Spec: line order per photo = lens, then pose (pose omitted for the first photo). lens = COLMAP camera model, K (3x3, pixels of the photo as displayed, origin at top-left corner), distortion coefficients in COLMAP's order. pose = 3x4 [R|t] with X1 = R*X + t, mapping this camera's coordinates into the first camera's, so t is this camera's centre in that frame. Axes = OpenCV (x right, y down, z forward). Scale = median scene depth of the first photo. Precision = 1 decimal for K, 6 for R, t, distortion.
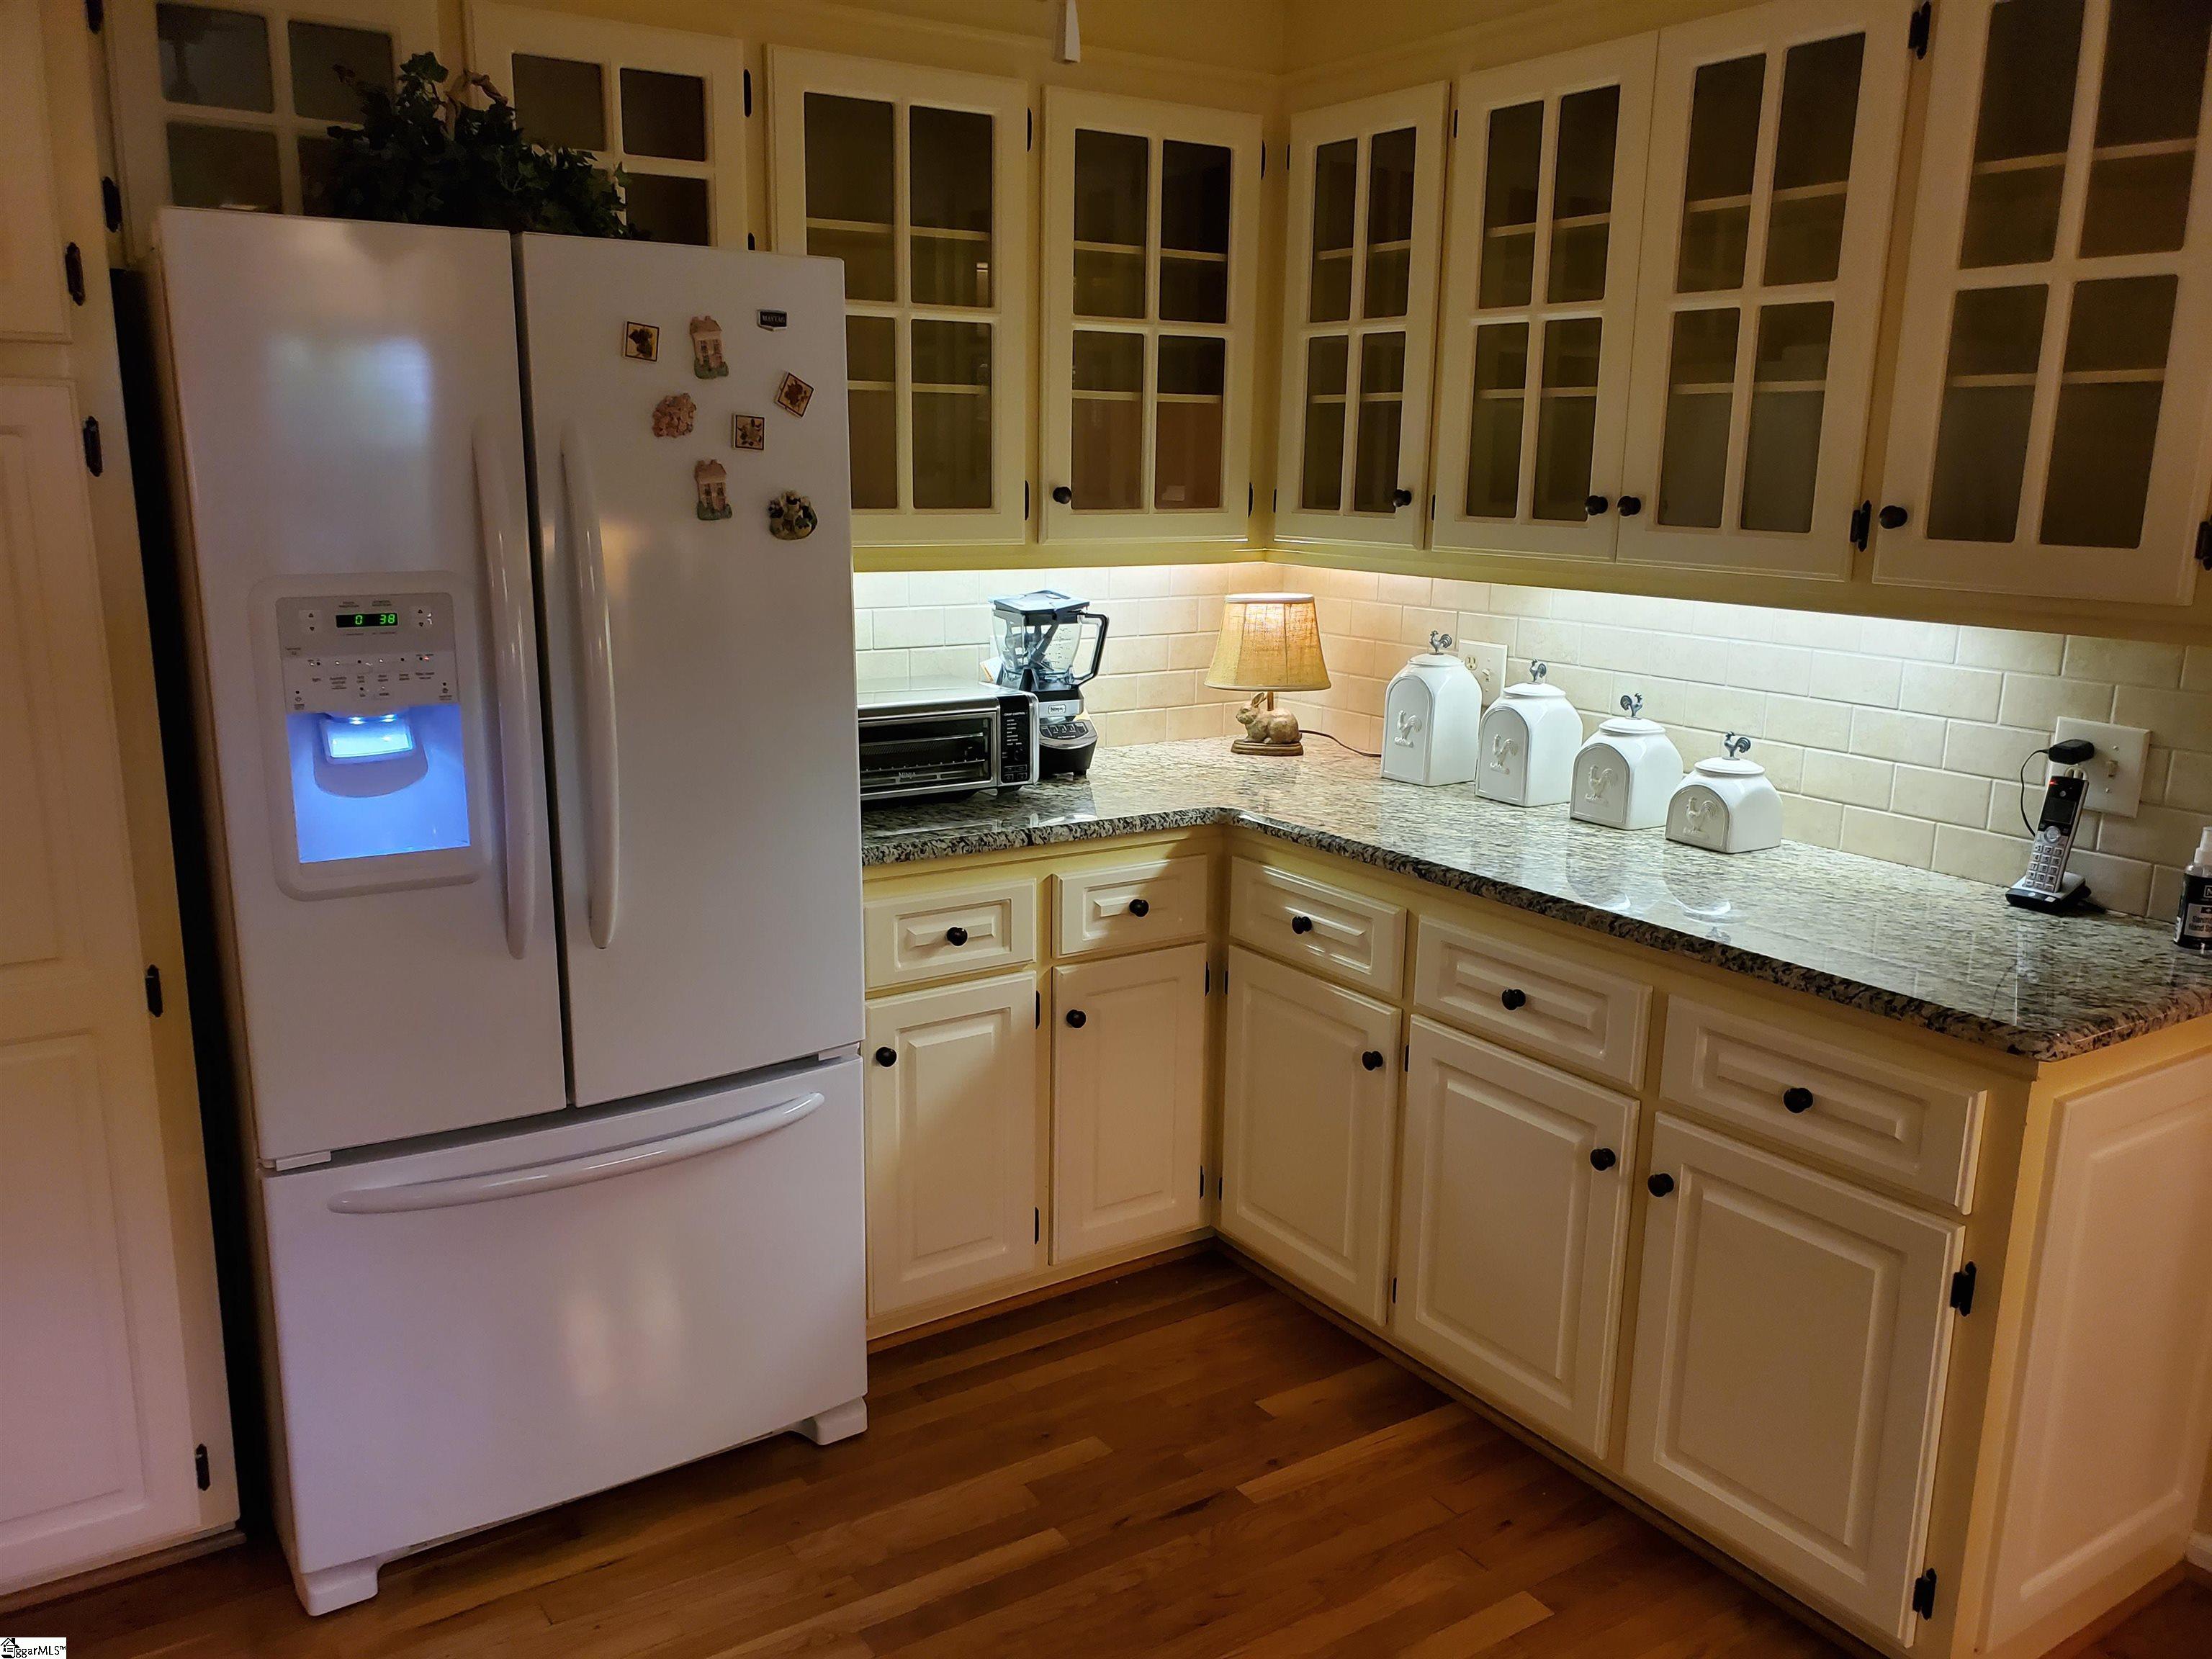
lens RADIAL K [[1753.3, 0, 1089.3], [0, 1753.3, 832.2], [0, 0, 1]] dist [0.026737, -0.018844]
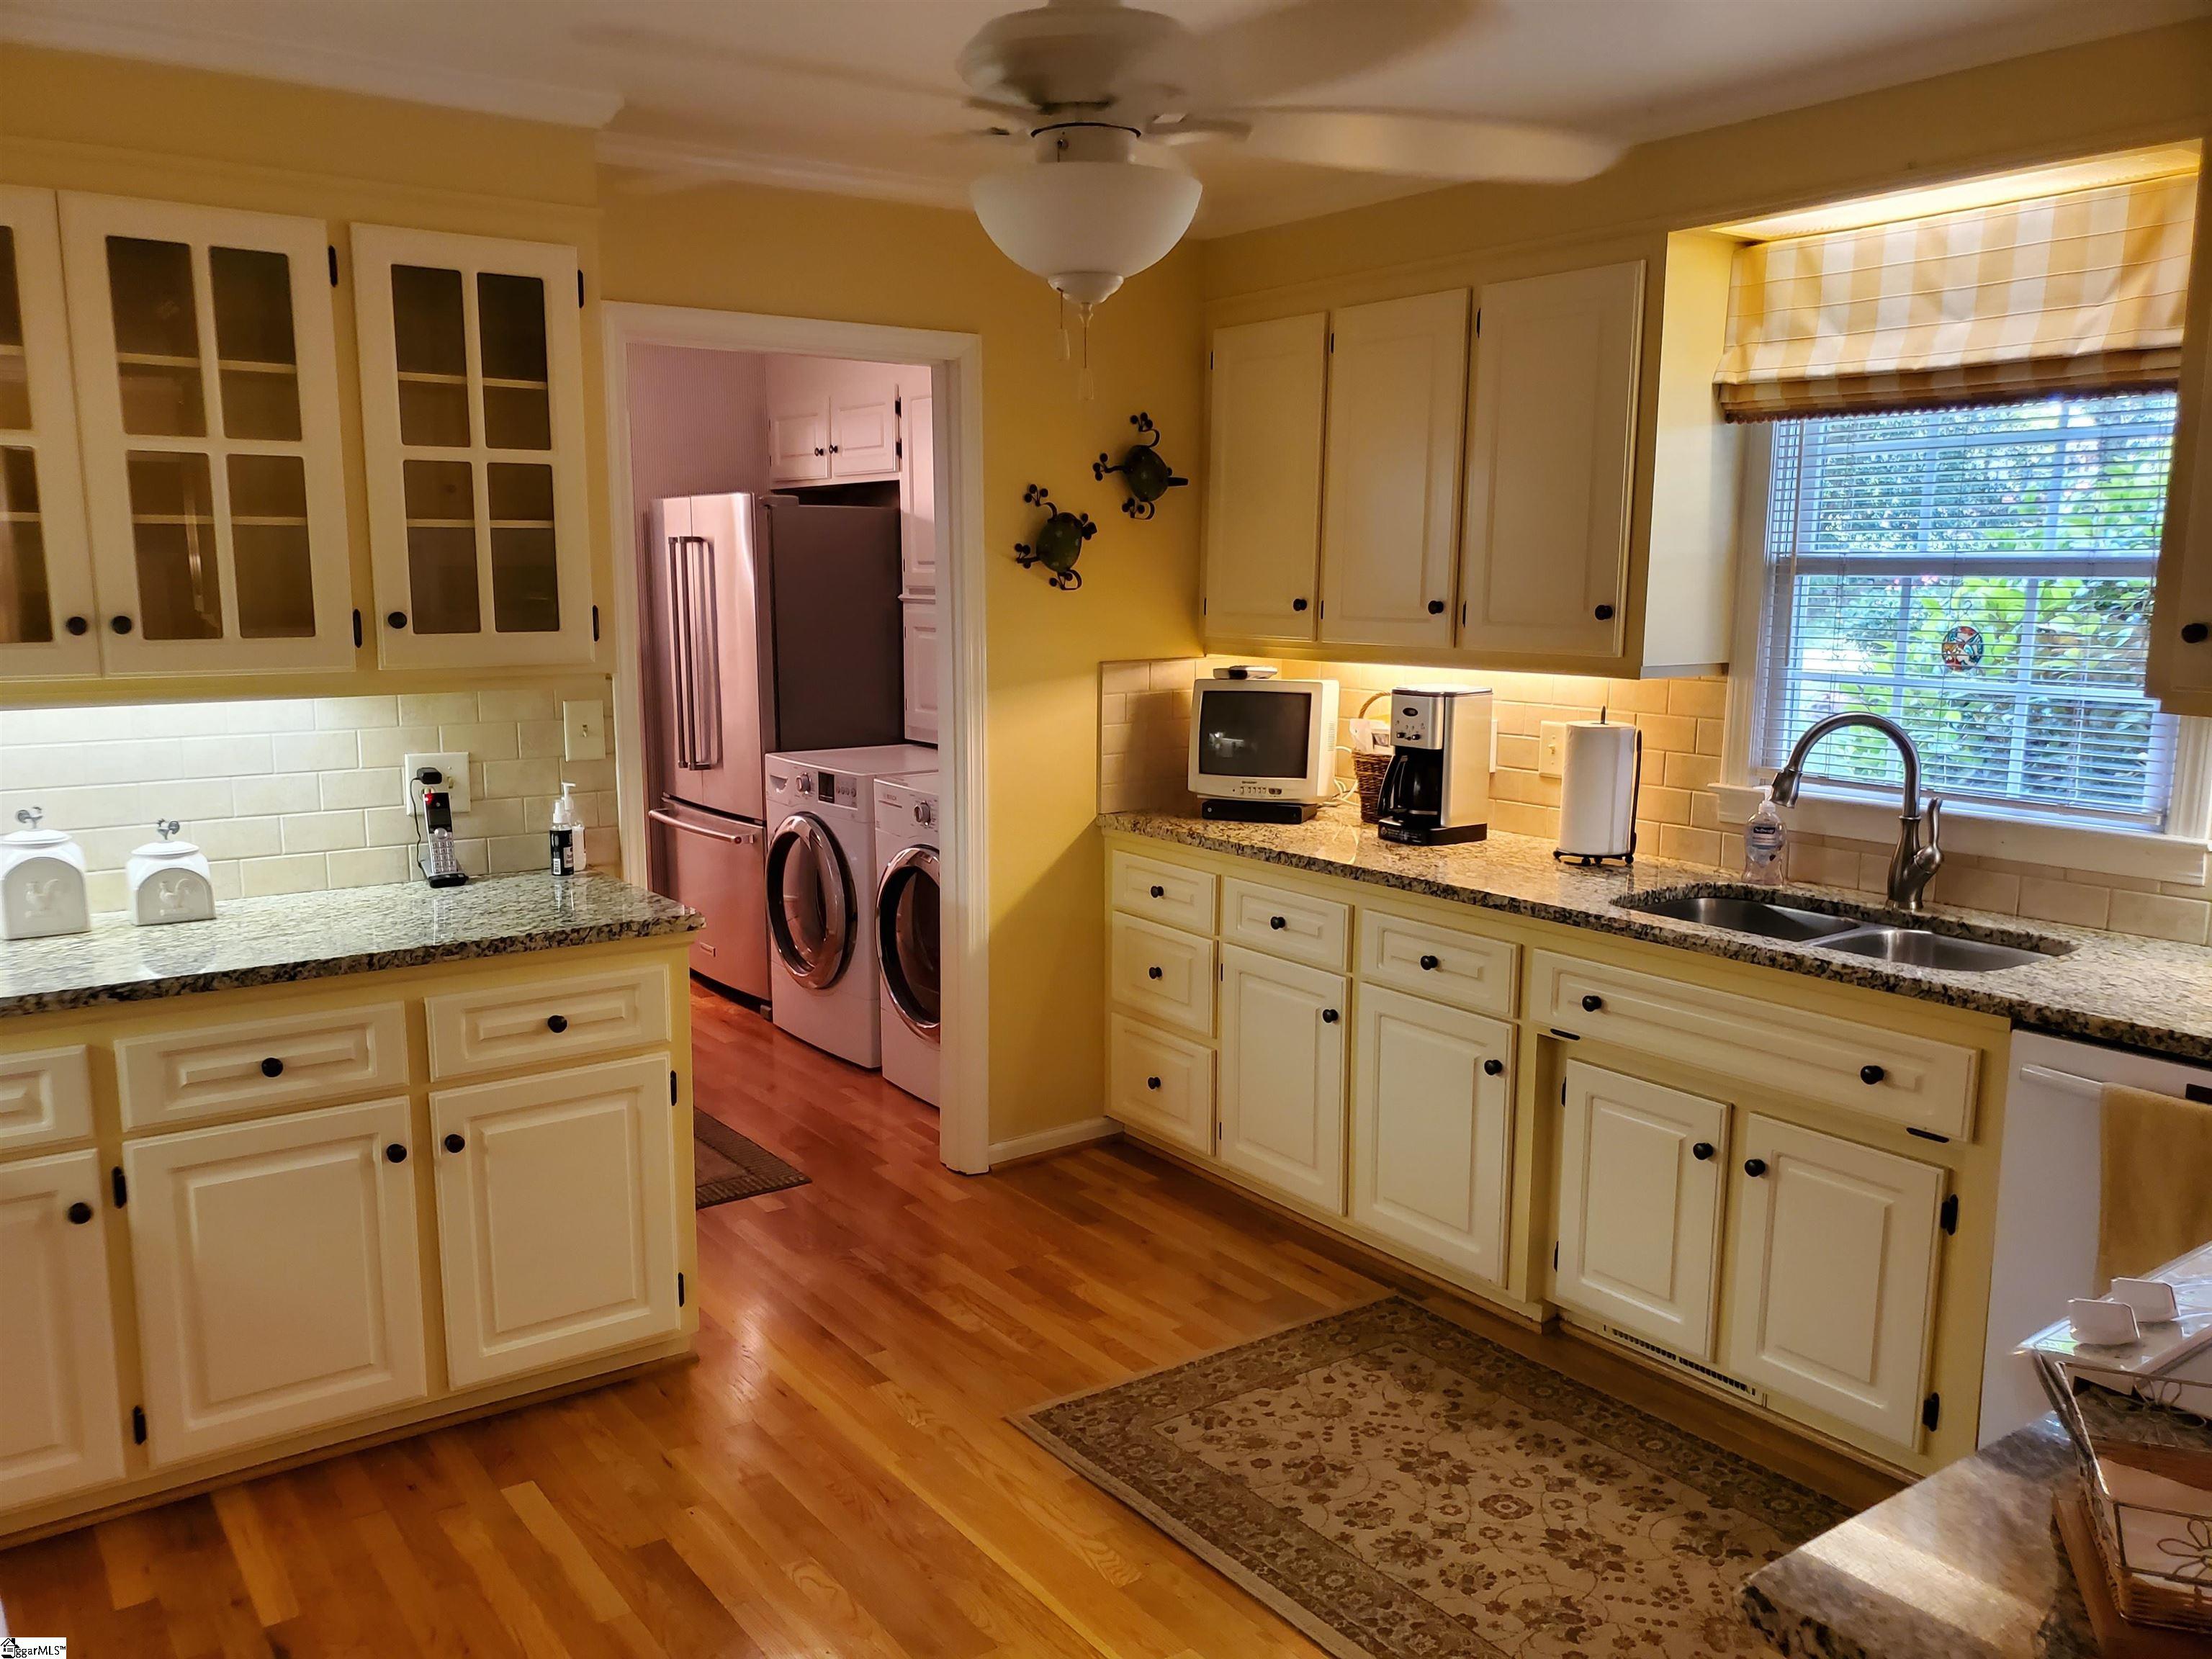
lens RADIAL K [[1753.3, 0, 1094.1], [0, 1753.3, 847.9], [0, 0, 1]] dist [0.026737, -0.018844]
pose [[-0.053555, -0.175486, 0.983024, -0.891867], [0.208002, 0.960883, 0.182865, -0.138800], [-0.976661, 0.214265, -0.014959, 0.504190]]
